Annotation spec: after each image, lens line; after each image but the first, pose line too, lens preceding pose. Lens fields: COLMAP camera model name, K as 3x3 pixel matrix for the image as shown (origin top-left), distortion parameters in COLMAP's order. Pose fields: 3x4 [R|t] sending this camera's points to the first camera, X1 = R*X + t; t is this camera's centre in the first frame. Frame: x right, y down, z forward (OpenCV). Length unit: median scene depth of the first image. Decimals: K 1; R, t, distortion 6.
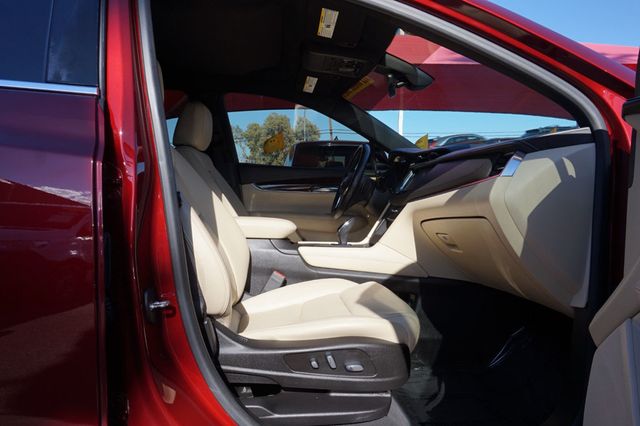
lens RADIAL K [[440.9, 0, 322.0], [0, 440.9, 212.3], [0, 0, 1]] dist [-0.037313, 0.034480]
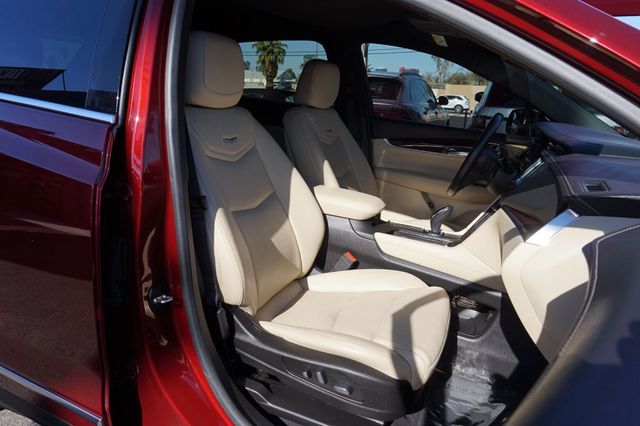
lens RADIAL K [[440.9, 0, 320.6], [0, 440.9, 212.0], [0, 0, 1]] dist [-0.037313, 0.034480]
pose [[0.878980, 0.177183, -0.442719, 0.272115], [-0.082213, 0.970813, 0.225307, -0.179508], [0.469718, -0.161643, 0.867892, 0.110450]]
